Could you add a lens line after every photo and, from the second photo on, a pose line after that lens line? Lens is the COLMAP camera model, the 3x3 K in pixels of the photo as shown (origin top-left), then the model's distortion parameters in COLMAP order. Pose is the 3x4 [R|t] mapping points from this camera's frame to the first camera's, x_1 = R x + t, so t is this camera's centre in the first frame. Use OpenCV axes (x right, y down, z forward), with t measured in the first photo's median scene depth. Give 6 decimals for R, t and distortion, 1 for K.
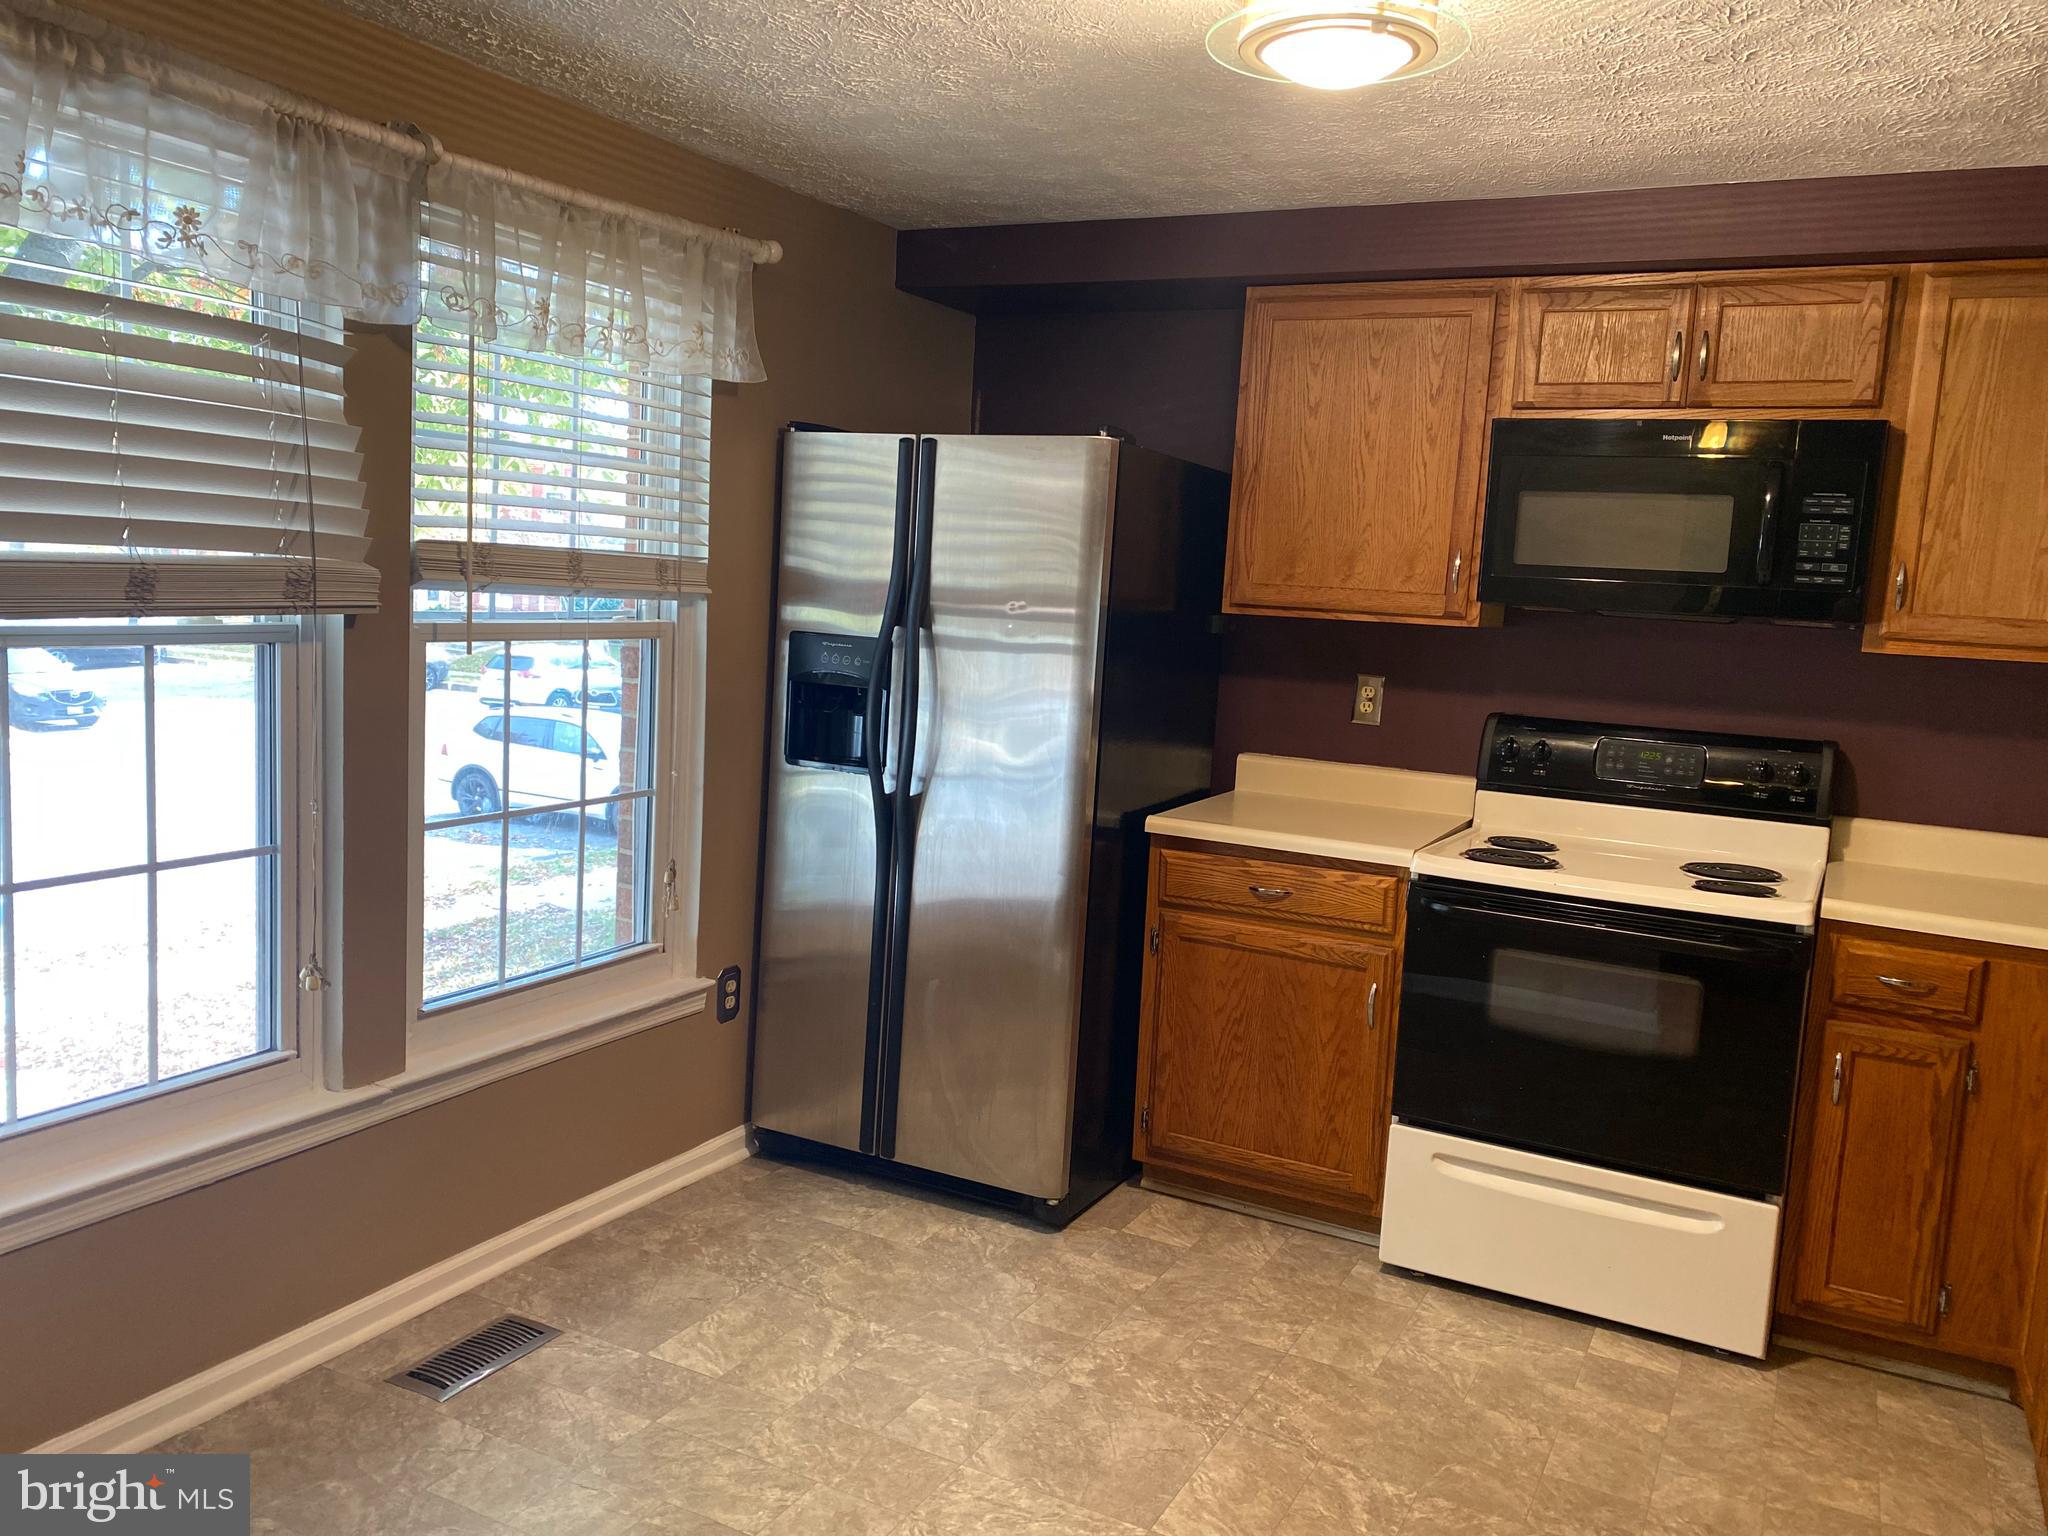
lens RADIAL K [[1564.6, 0, 1026.8], [0, 1564.6, 757.2], [0, 0, 1]] dist [0.062946, -0.088742]
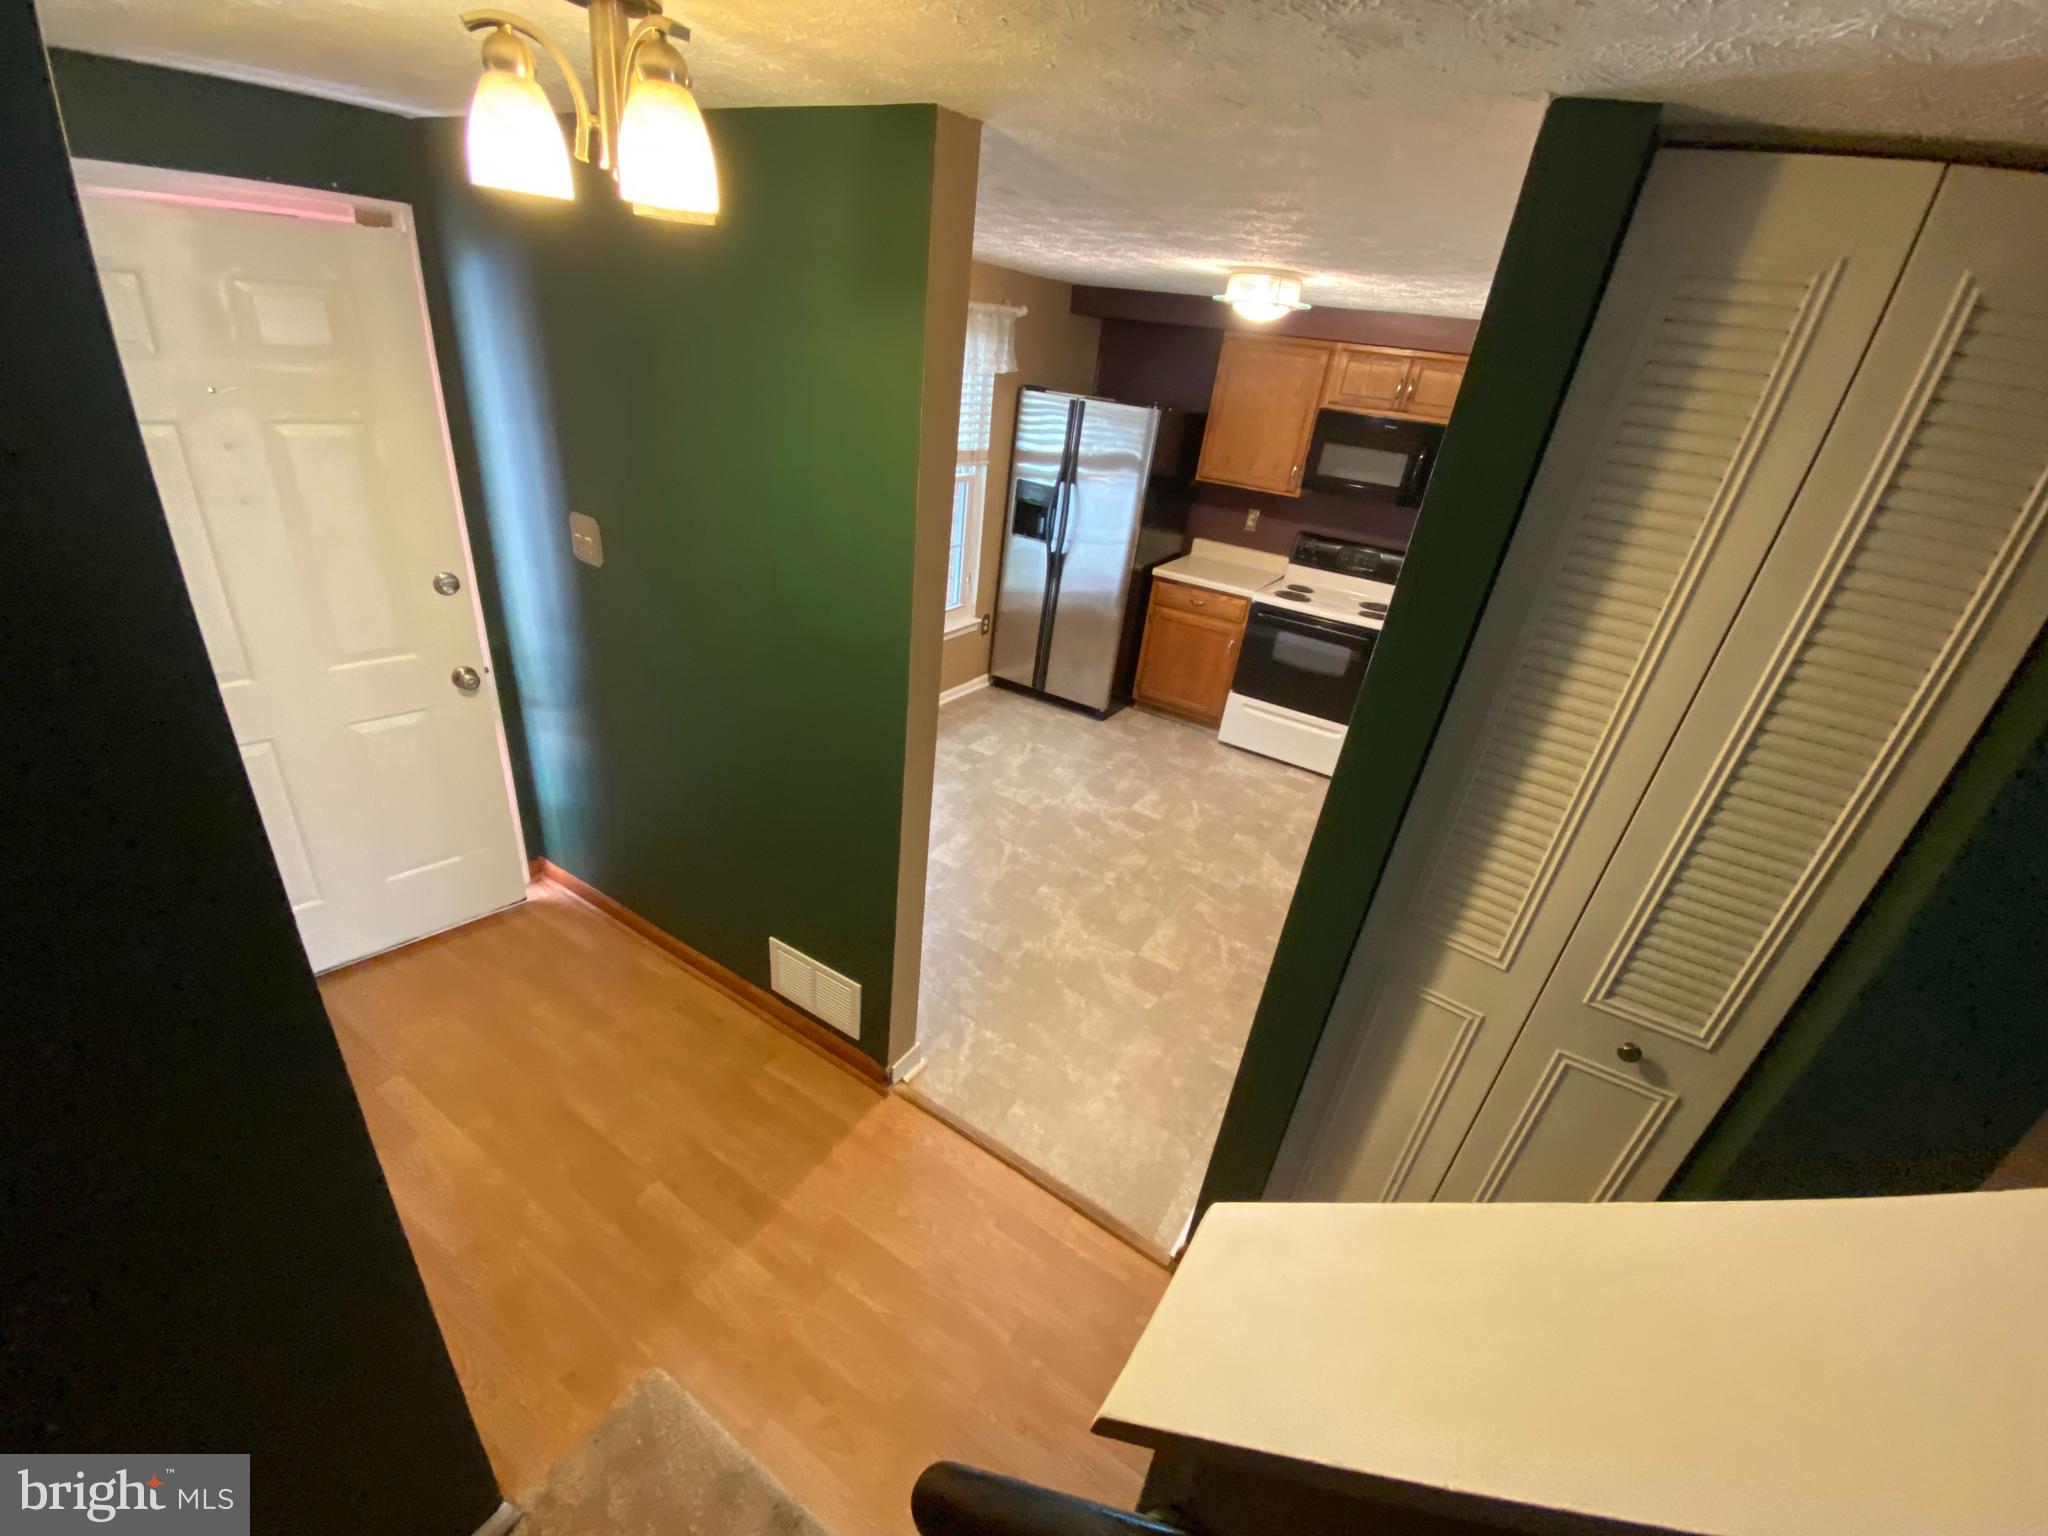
lens RADIAL K [[825.4, 0, 1019.5], [0, 825.4, 777.9], [0, 0, 1]] dist [0.023652, -0.020830]
pose [[0.995708, 0.083689, -0.039520, -0.062958], [-0.064847, 0.935521, 0.347268, -0.103693], [0.066034, -0.343215, 0.936933, -0.422146]]
